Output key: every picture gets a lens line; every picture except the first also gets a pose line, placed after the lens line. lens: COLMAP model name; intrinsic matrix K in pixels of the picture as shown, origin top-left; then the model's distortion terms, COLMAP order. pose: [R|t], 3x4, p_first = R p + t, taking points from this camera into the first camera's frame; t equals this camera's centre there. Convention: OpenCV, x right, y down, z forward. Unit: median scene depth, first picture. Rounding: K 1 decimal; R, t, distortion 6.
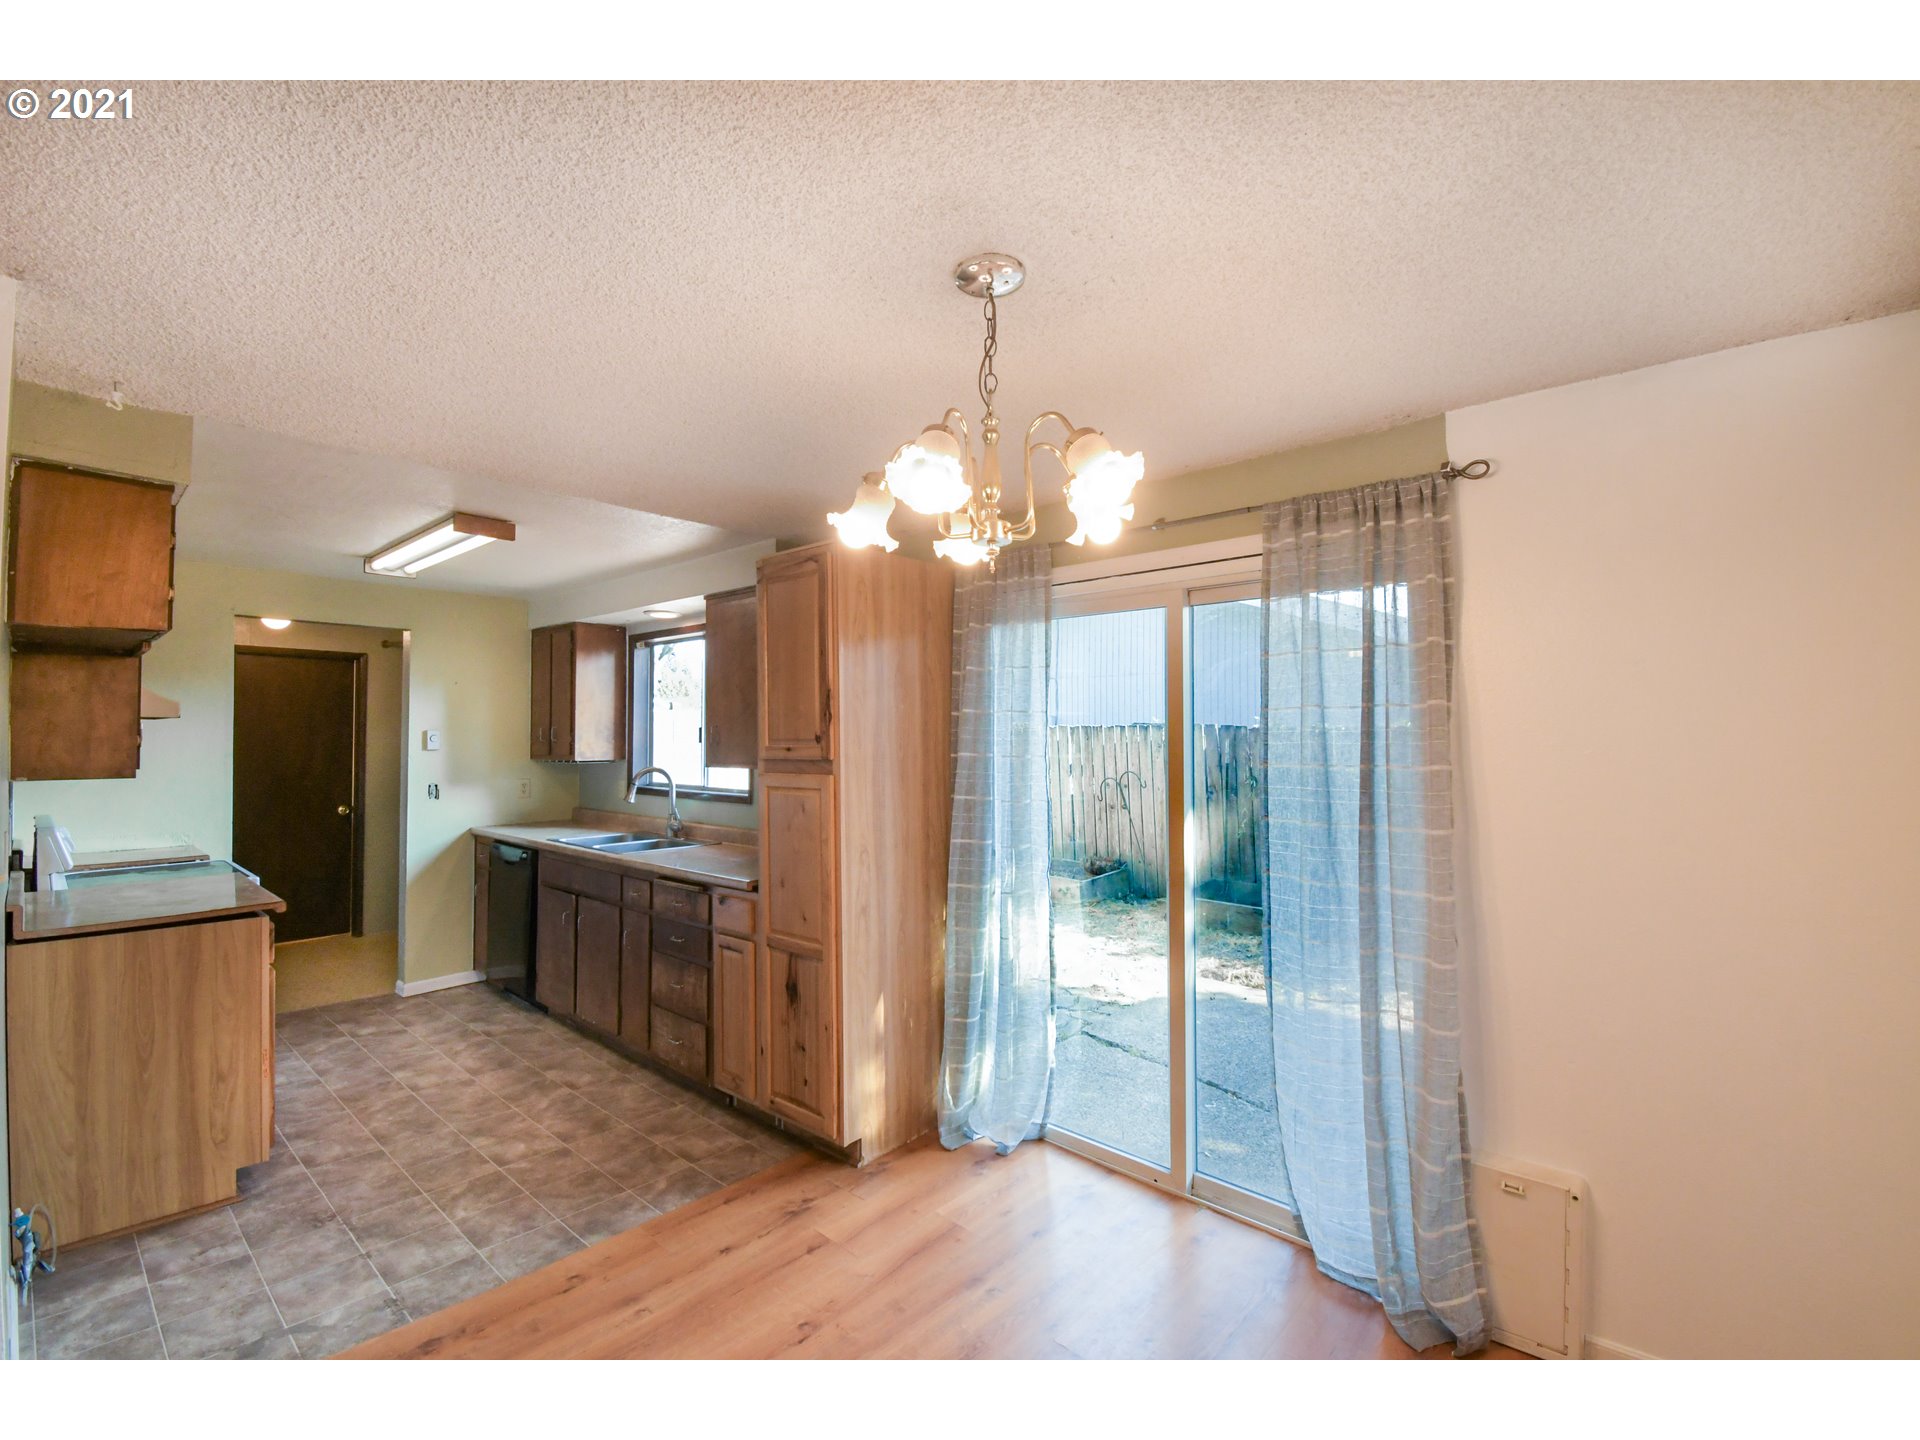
lens RADIAL K [[862.6, 0, 979.7], [0, 862.6, 709.7], [0, 0, 1]] dist [0.005442, -0.019665]
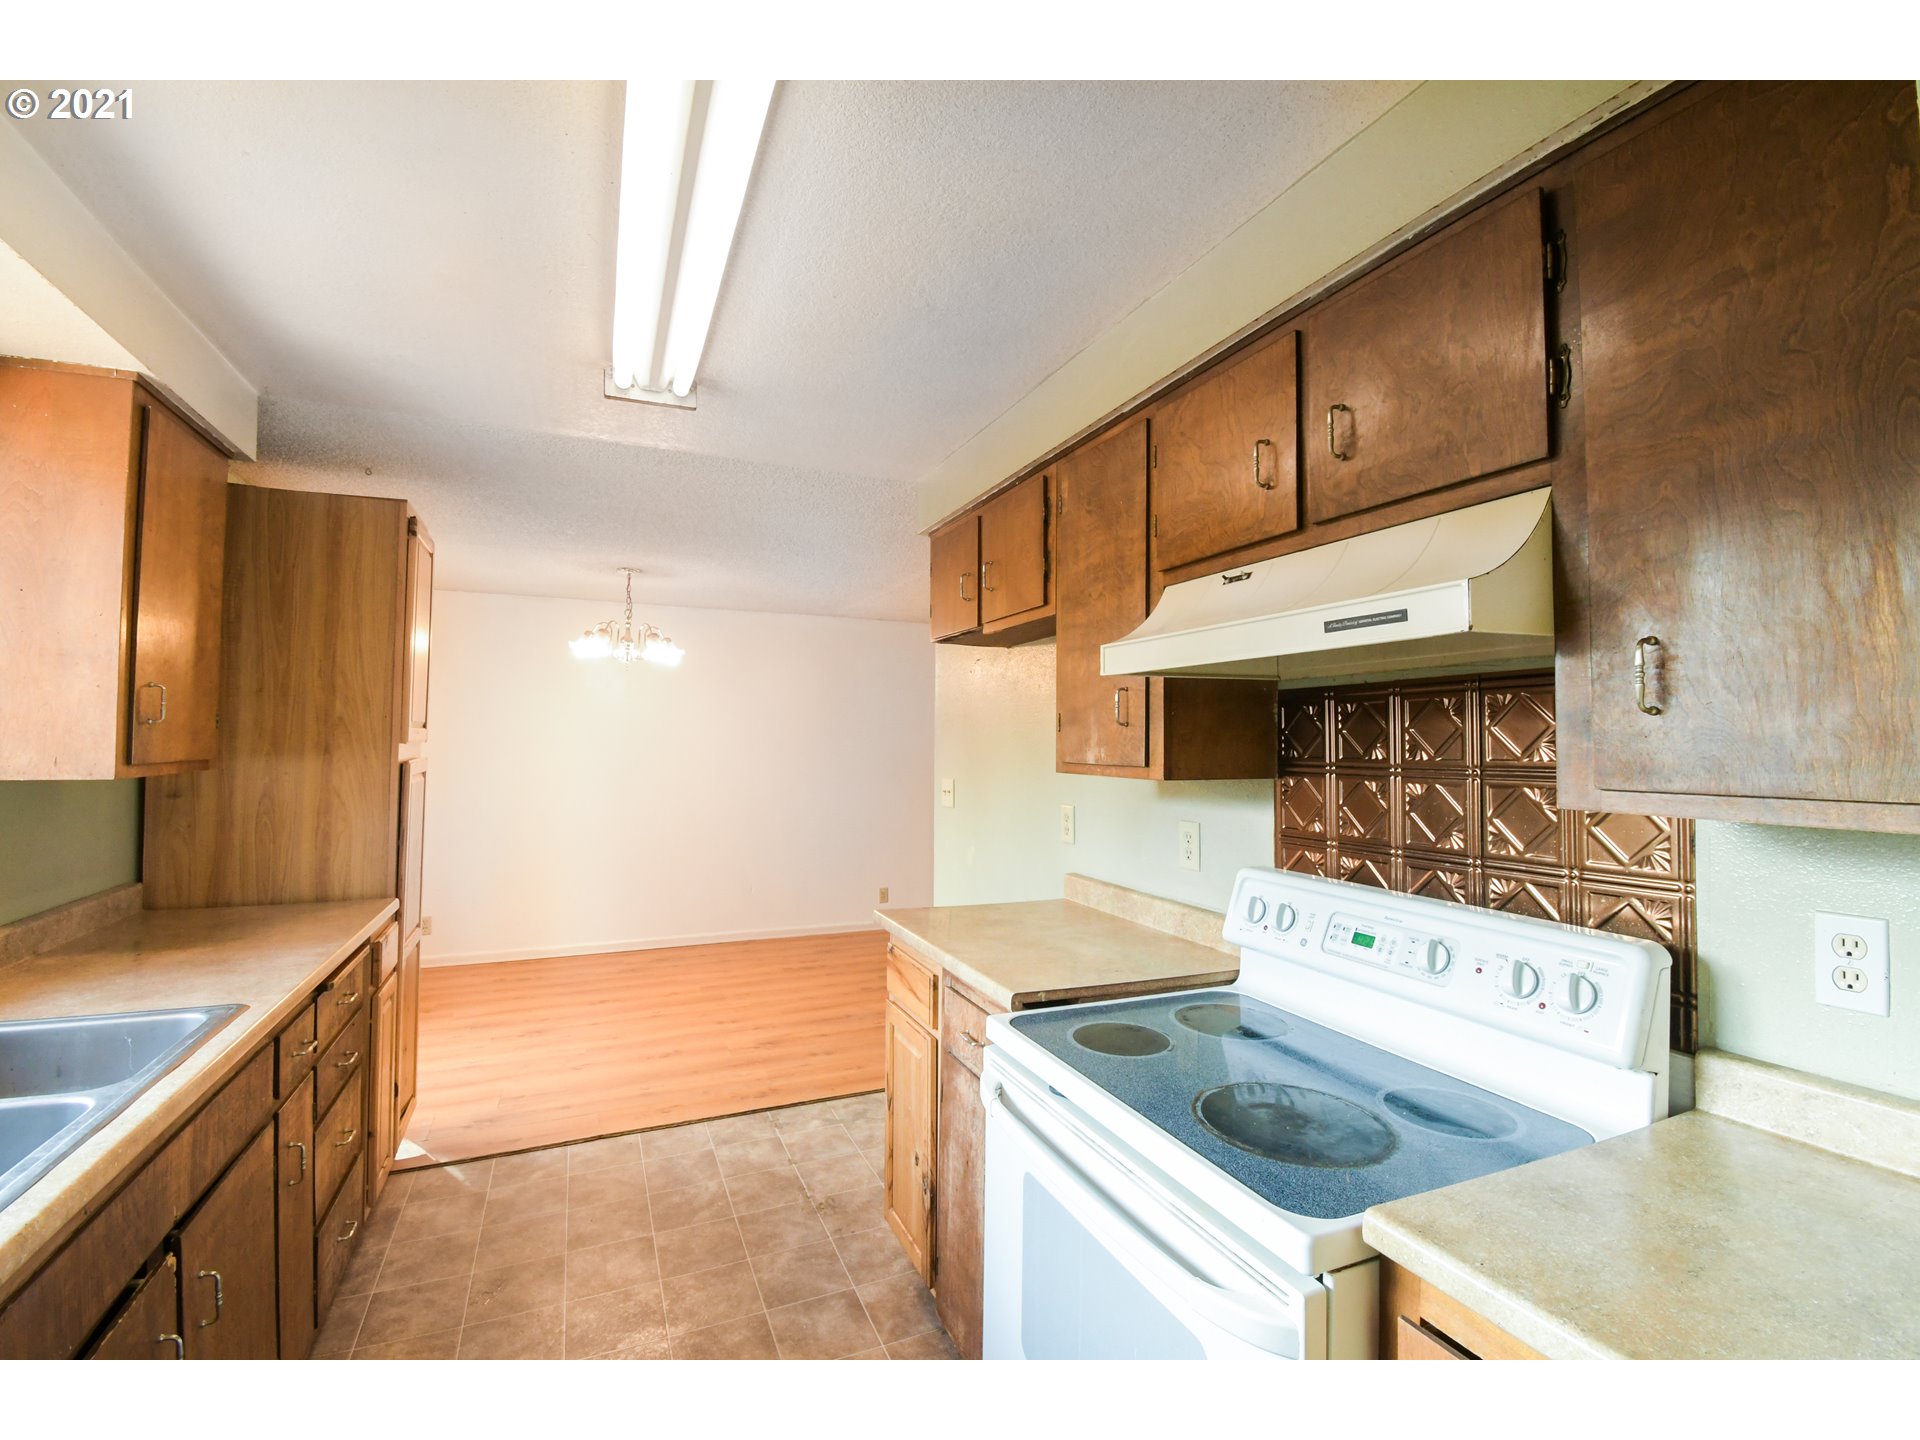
lens RADIAL K [[862.6, 0, 970.4], [0, 862.6, 714.8], [0, 0, 1]] dist [0.005442, -0.019665]
pose [[-0.908601, 0.006950, 0.417608, -1.069425], [-0.019186, 0.998111, -0.058355, 0.065703], [-0.417225, -0.061034, -0.906752, 1.490785]]
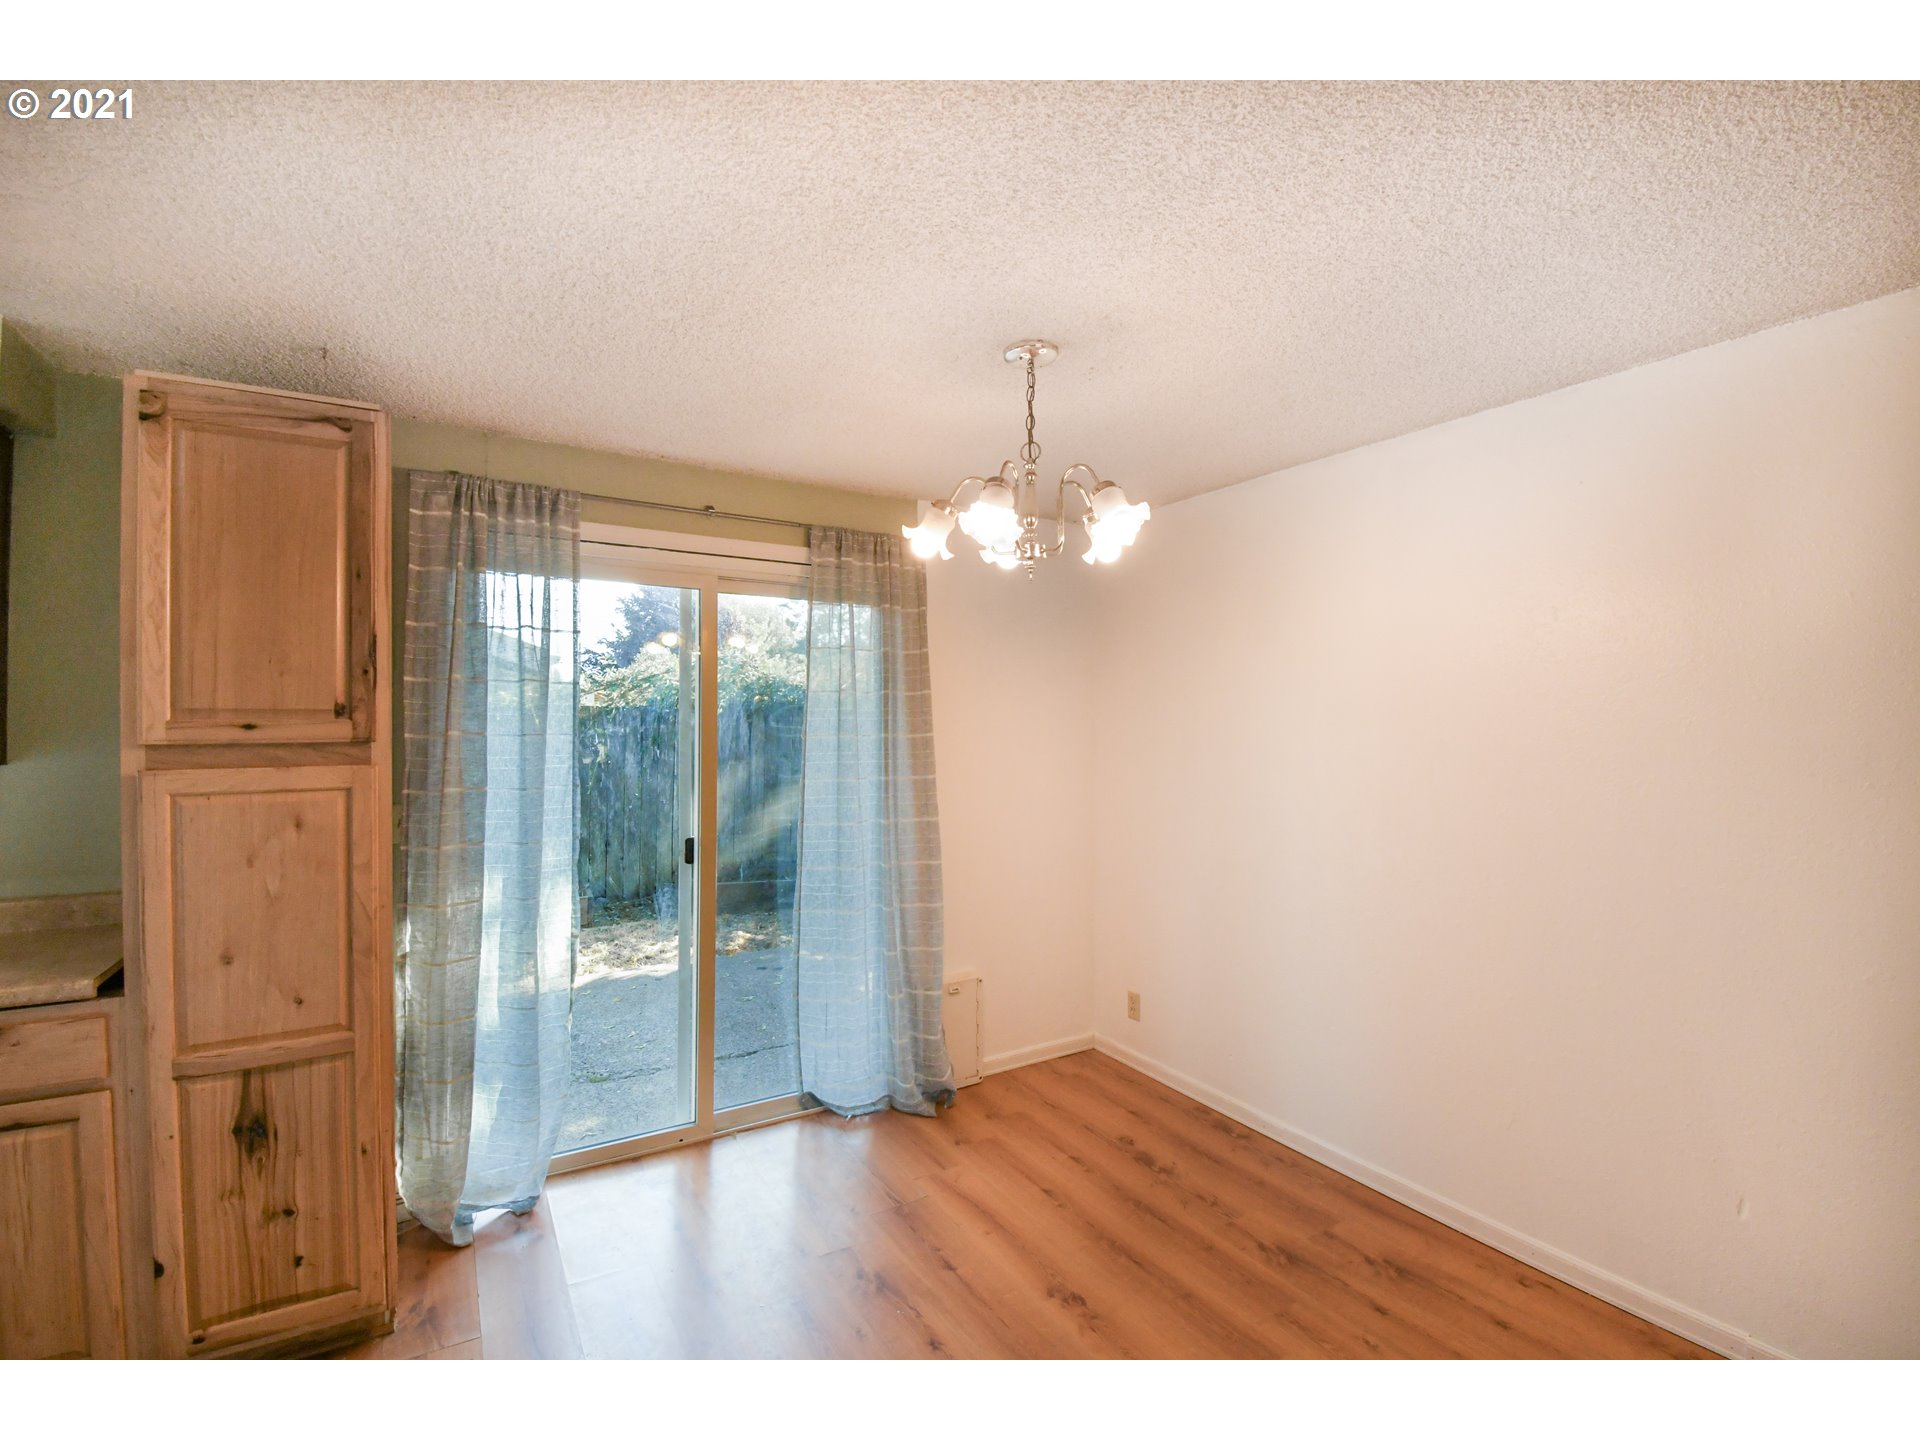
lens RADIAL K [[862.6, 0, 944.8], [0, 862.6, 731.0], [0, 0, 1]] dist [0.005442, -0.019665]
pose [[0.276518, -0.003365, 0.961003, -0.603433], [-0.027756, 0.999549, 0.011487, 0.027095], [-0.960608, -0.029850, 0.276300, 0.359762]]
